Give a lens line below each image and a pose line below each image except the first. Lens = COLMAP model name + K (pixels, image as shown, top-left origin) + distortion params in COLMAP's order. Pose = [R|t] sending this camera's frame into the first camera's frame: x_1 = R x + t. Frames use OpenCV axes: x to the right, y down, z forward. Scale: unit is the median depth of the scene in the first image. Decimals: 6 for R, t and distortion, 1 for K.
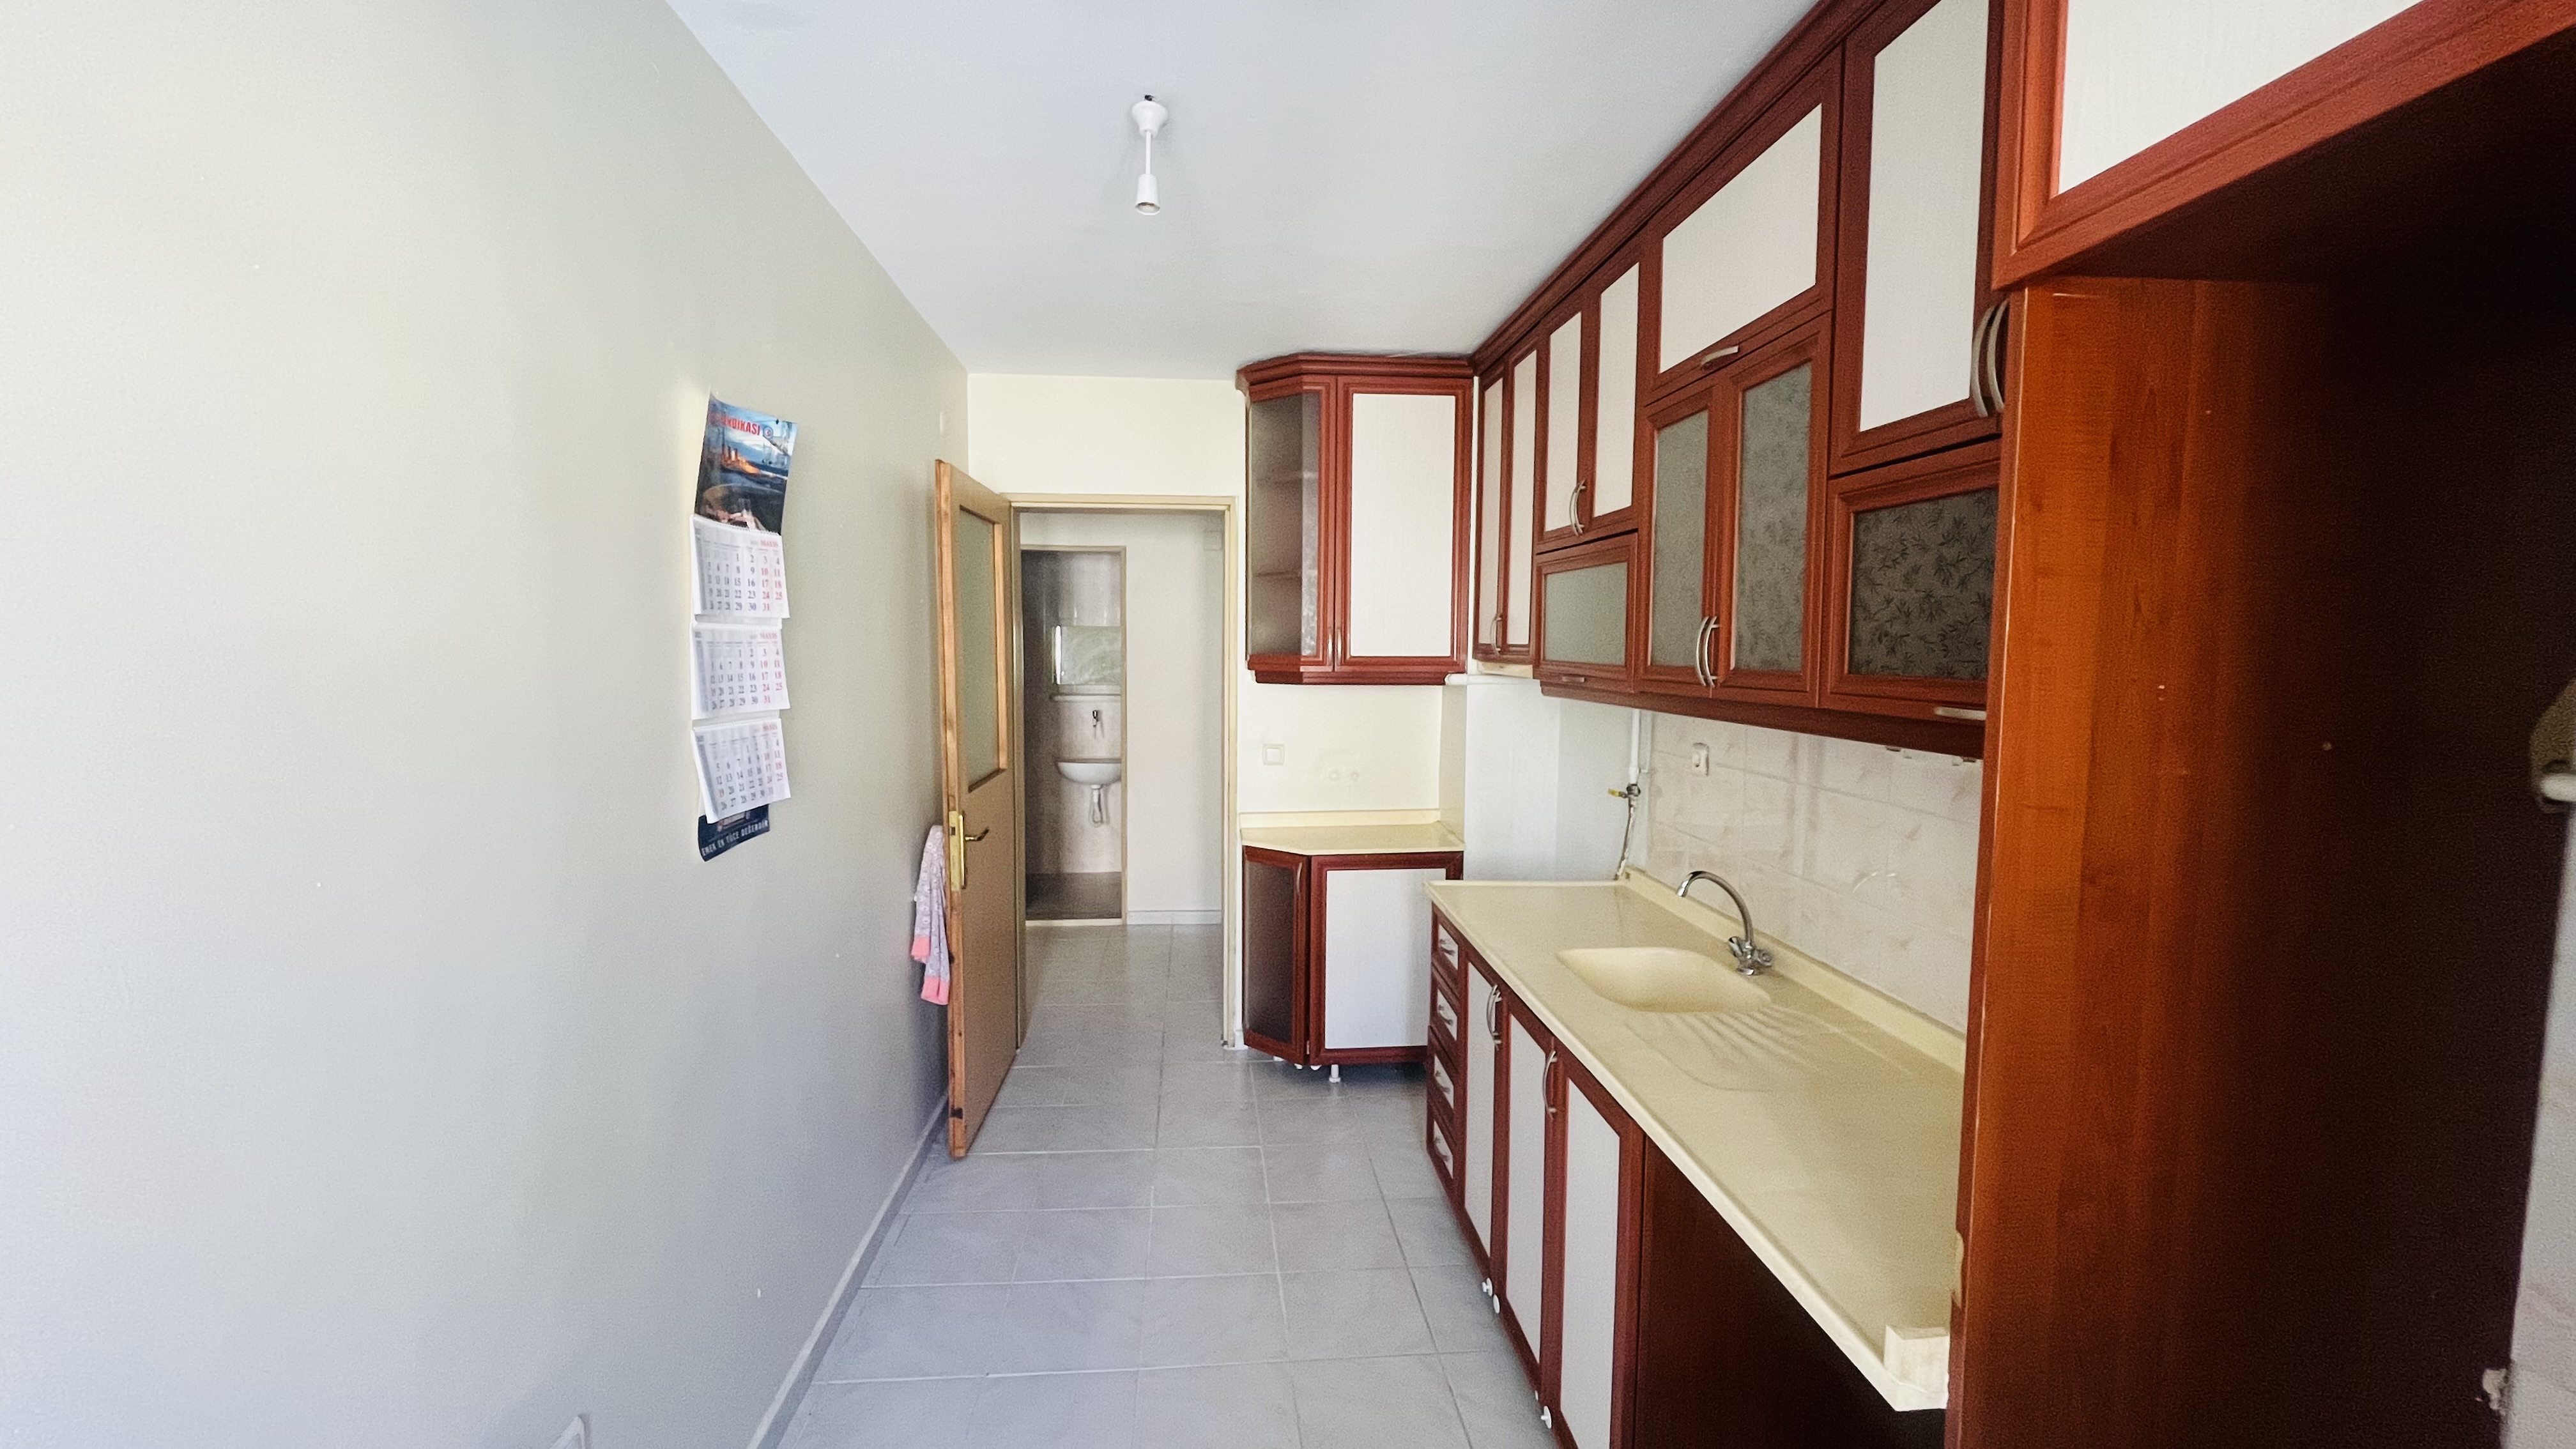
lens RADIAL K [[1042.4, 0, 1284.7], [0, 1042.4, 724.7], [0, 0, 1]] dist [-0.000424, 0.000296]
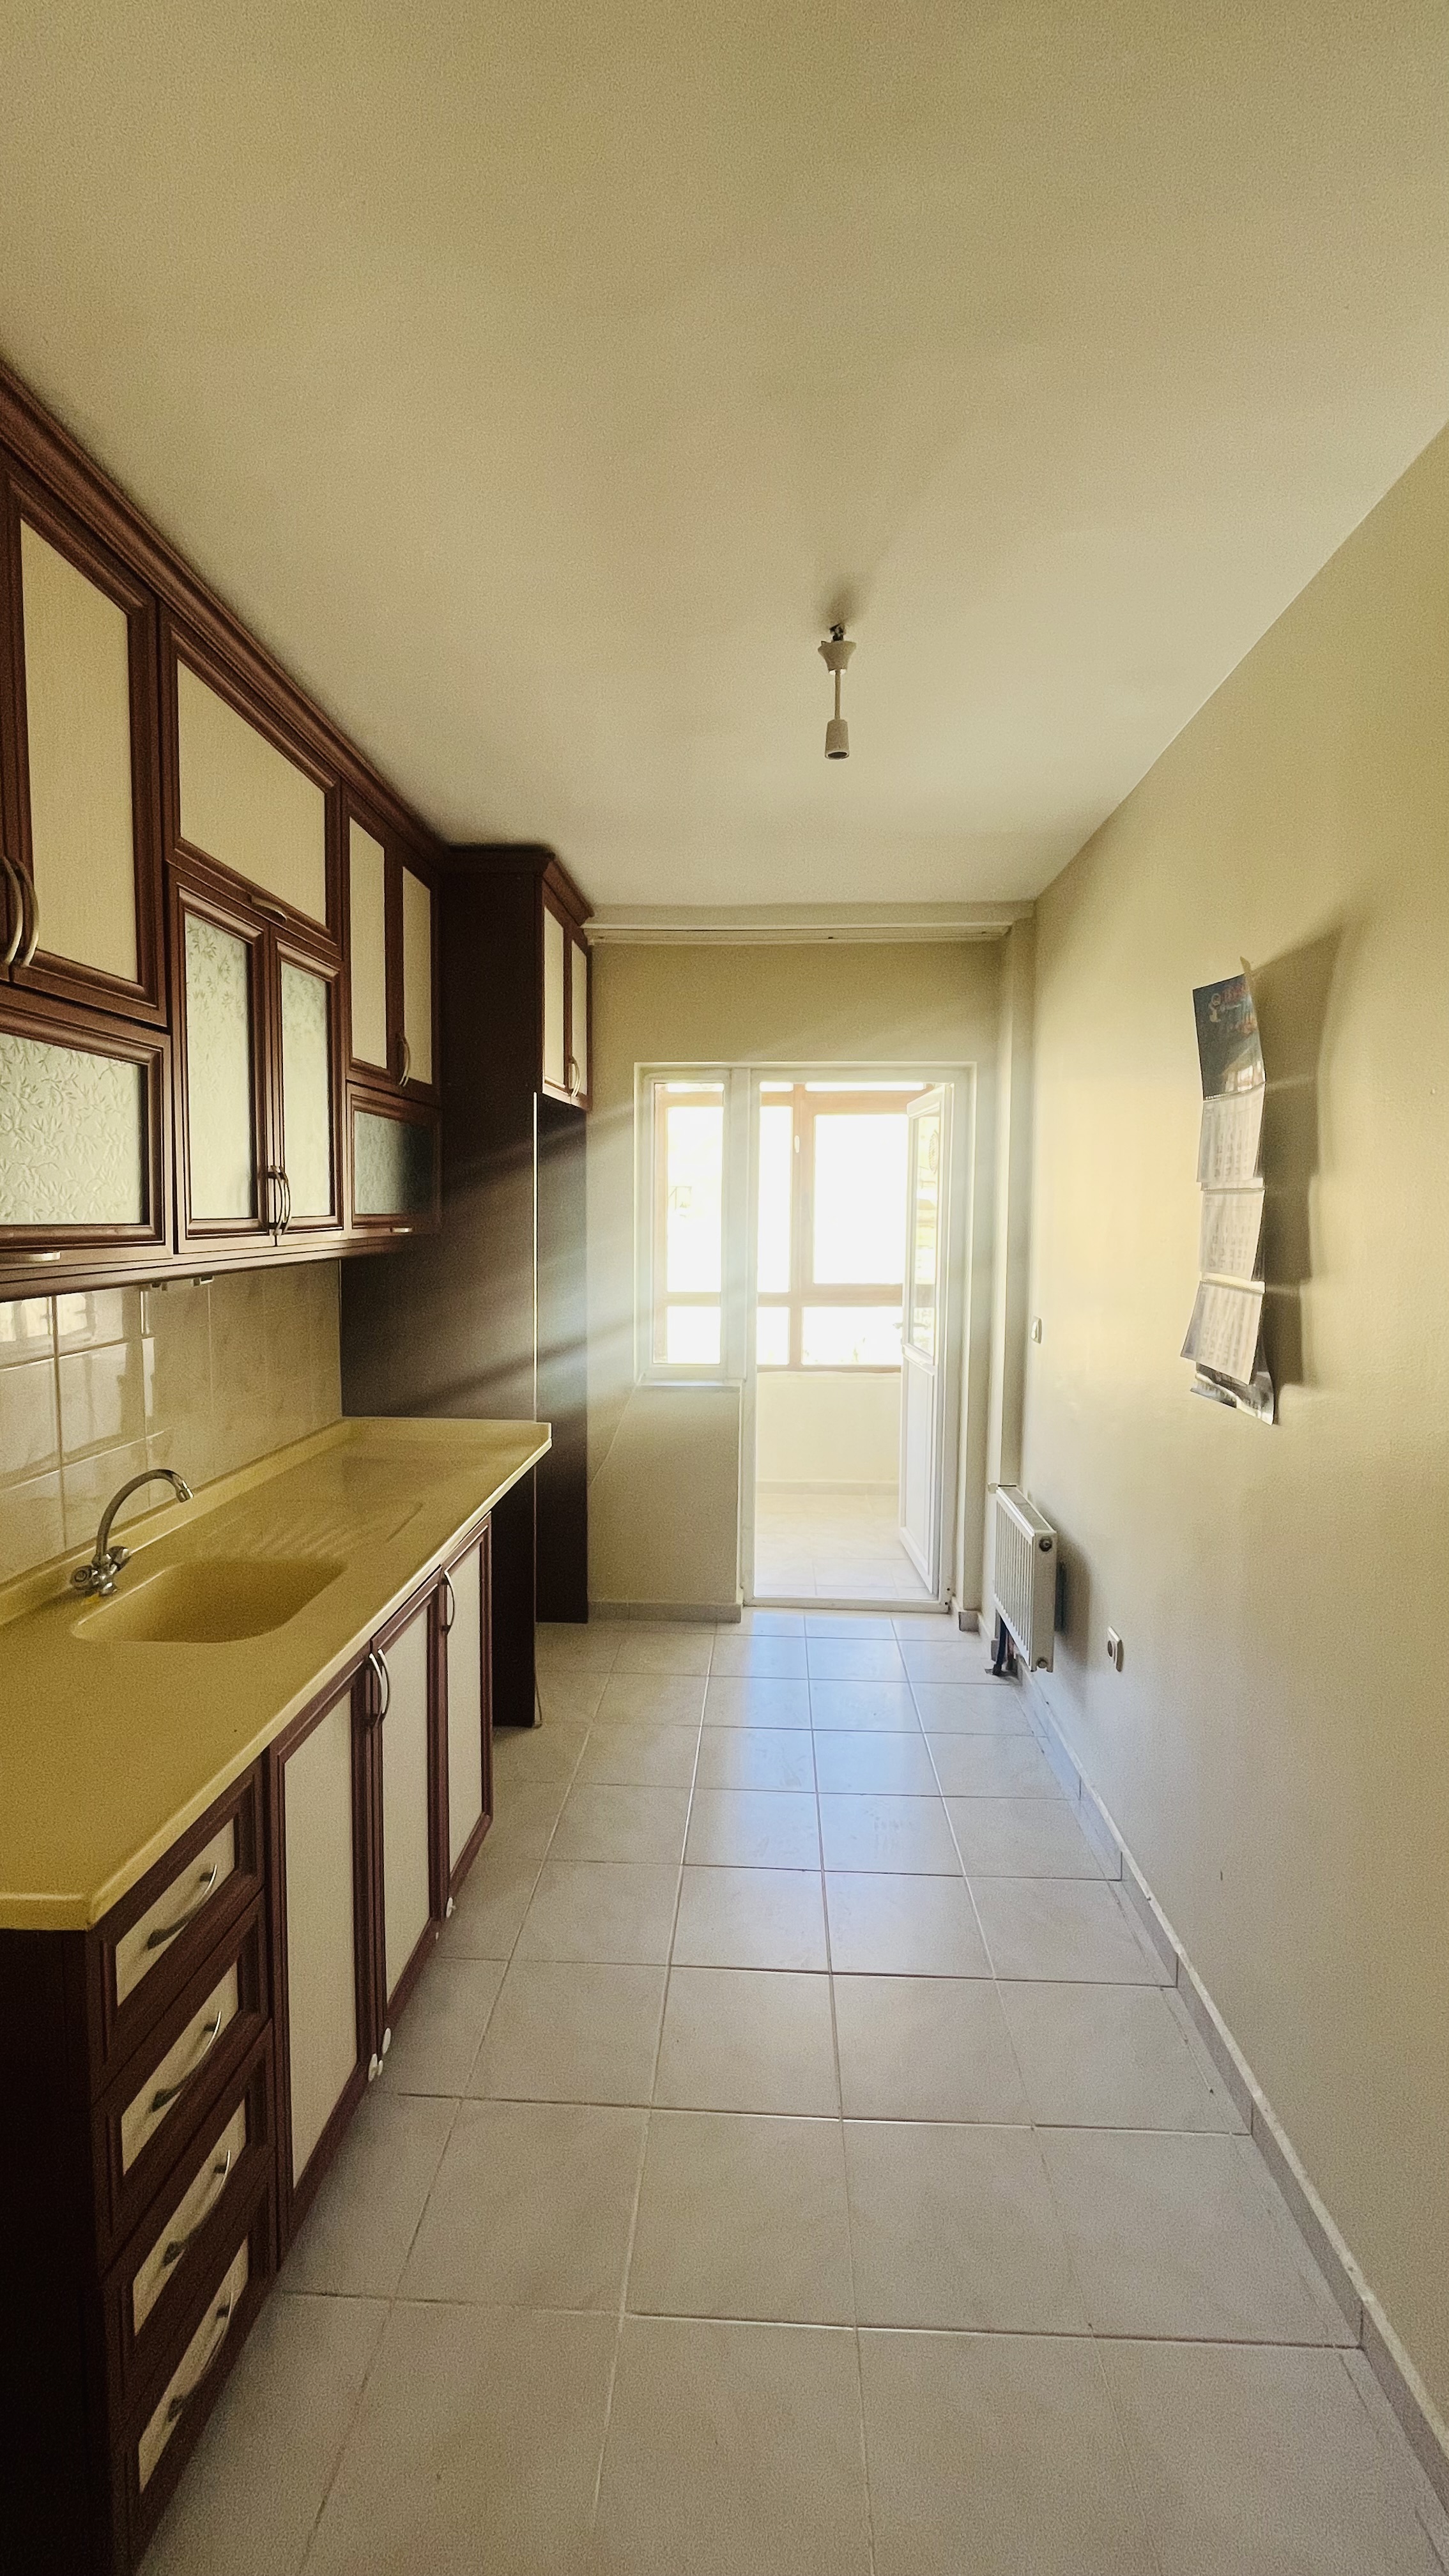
lens RADIAL K [[1042.4, 0, 725.8], [0, 1042.4, 1283.6], [0, 0, 1]] dist [-0.000424, 0.000296]
pose [[-0.990143, -0.026960, 0.137440, -0.142119], [-0.006393, 0.988976, 0.147940, -0.121063], [-0.139913, 0.145603, -0.979400, 1.647274]]
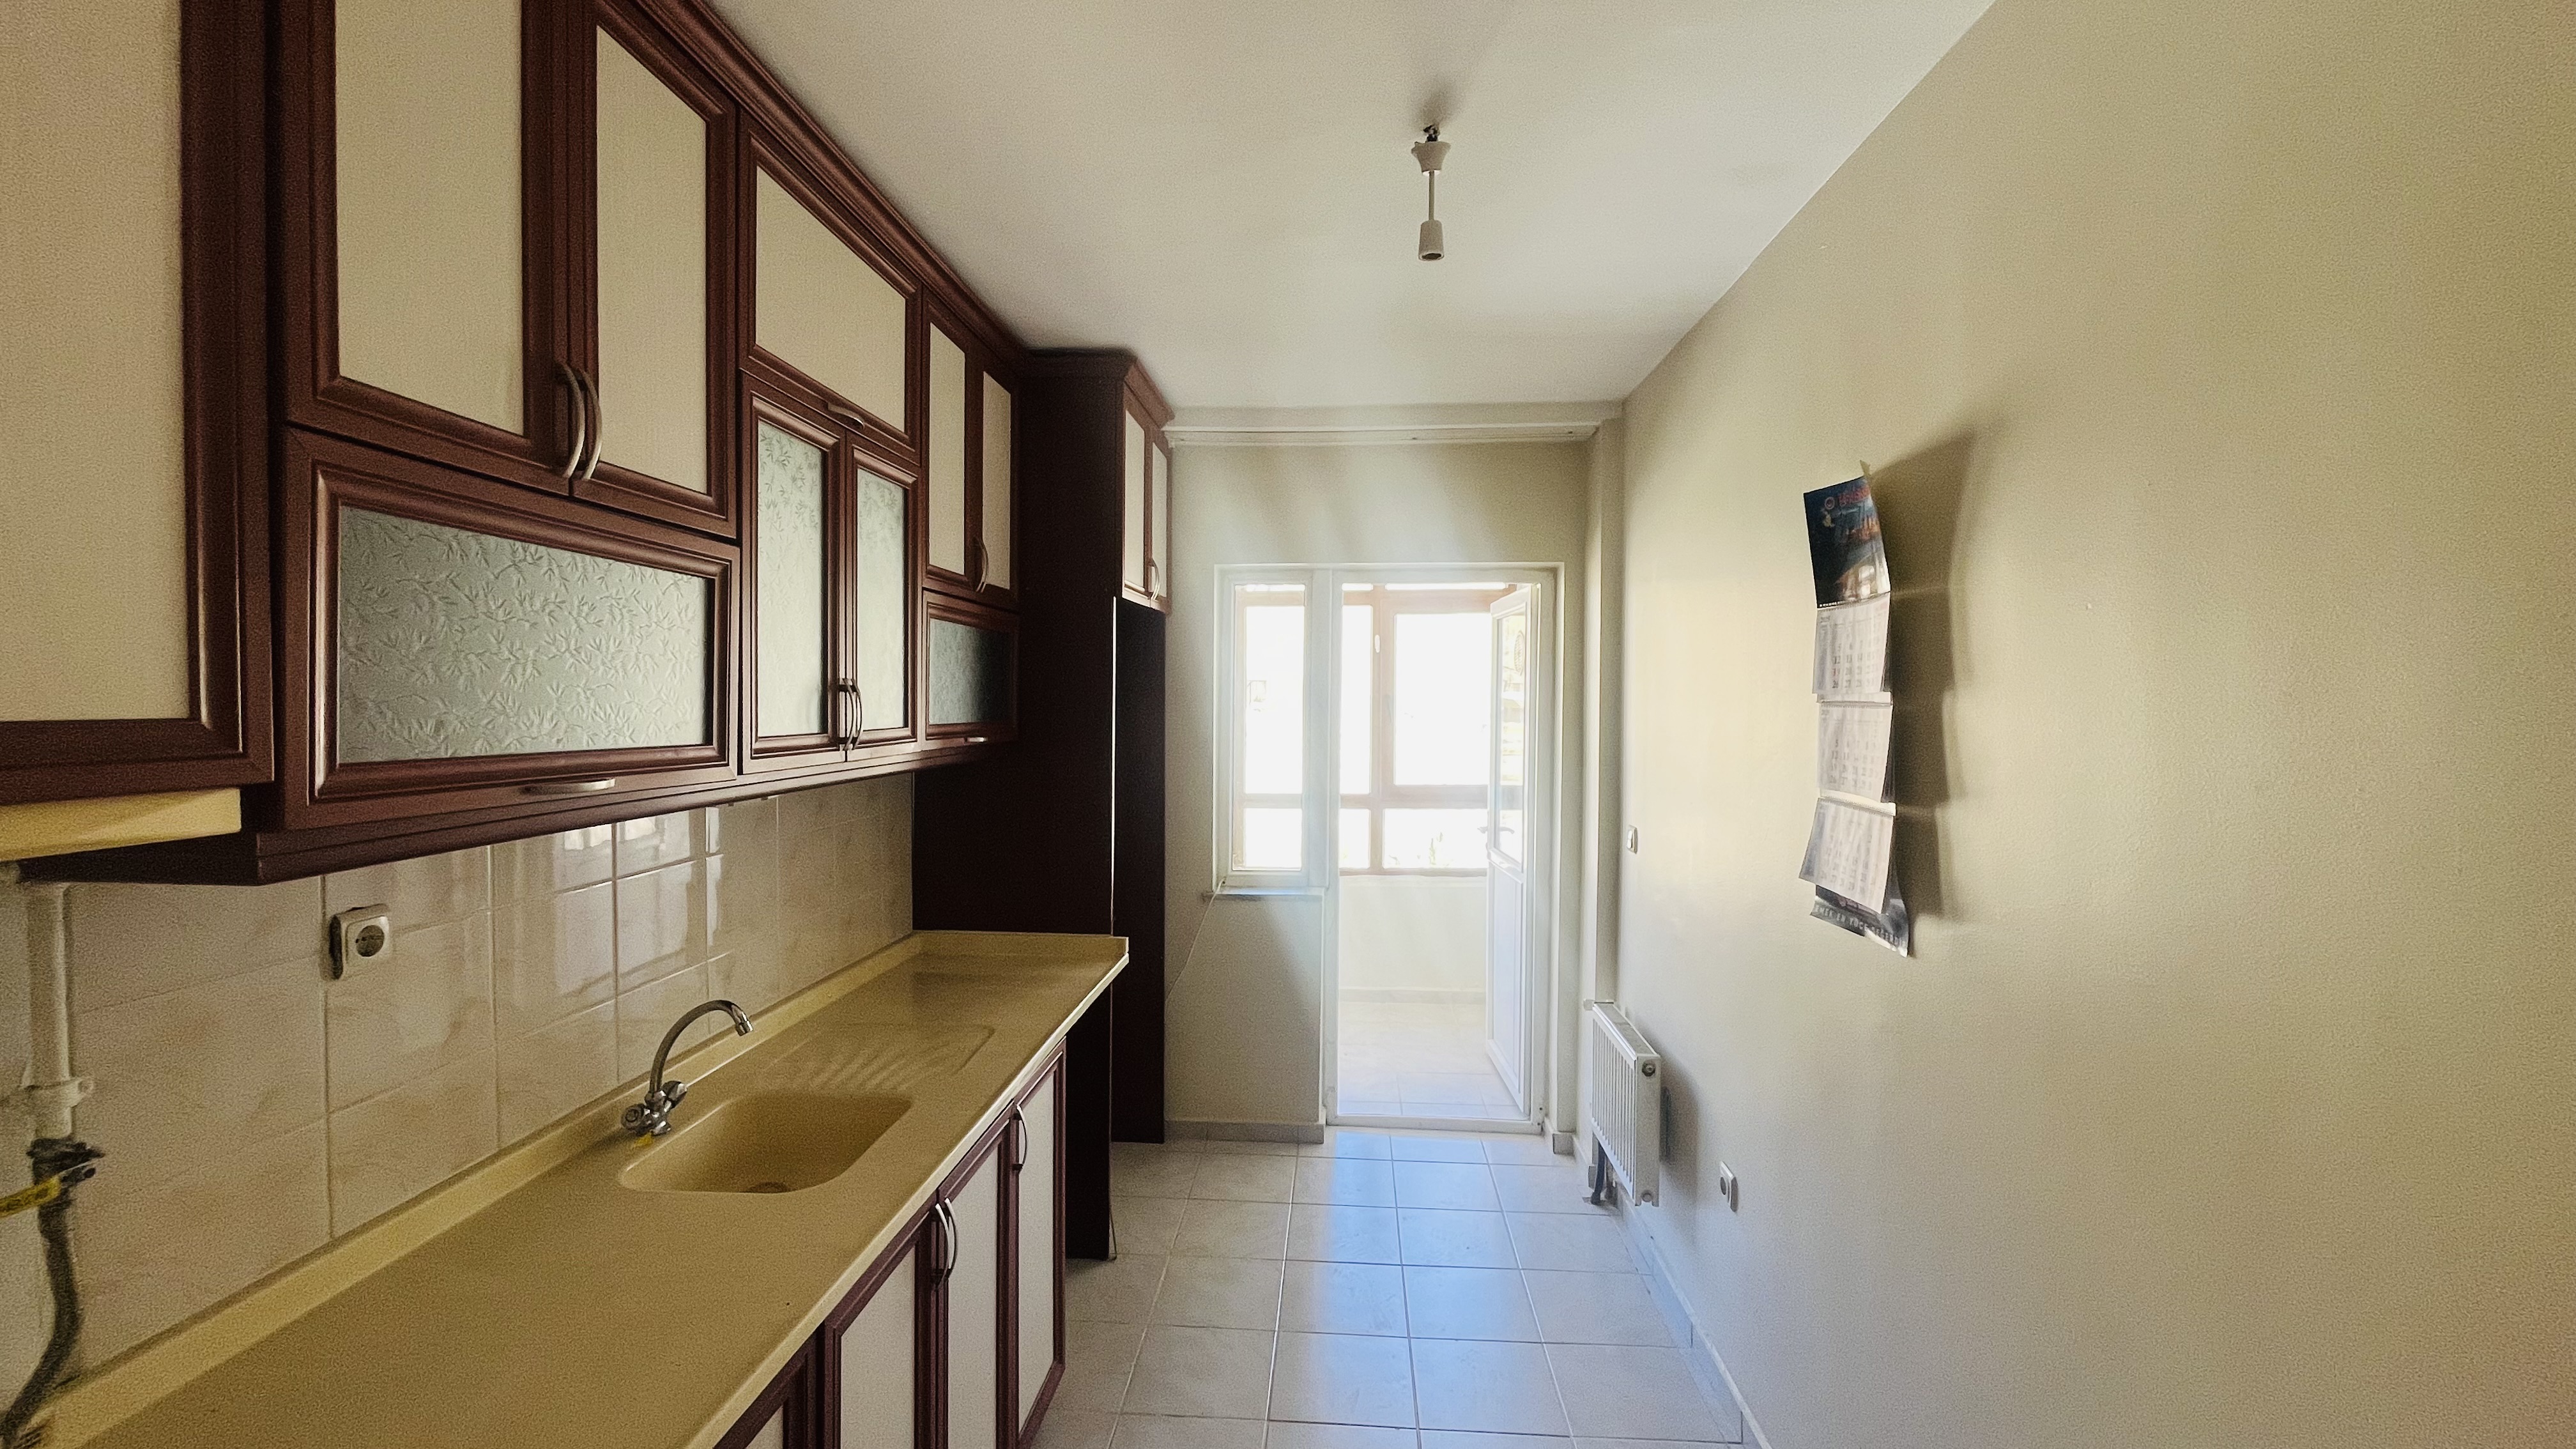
lens RADIAL K [[1042.4, 0, 1283.9], [0, 1042.4, 725.6], [0, 0, 1]] dist [-0.000424, 0.000296]
pose [[-0.987961, -0.018576, 0.153585, -0.123856], [-0.003403, 0.995134, 0.098472, -0.132890], [-0.154666, 0.096764, -0.983217, 1.606993]]
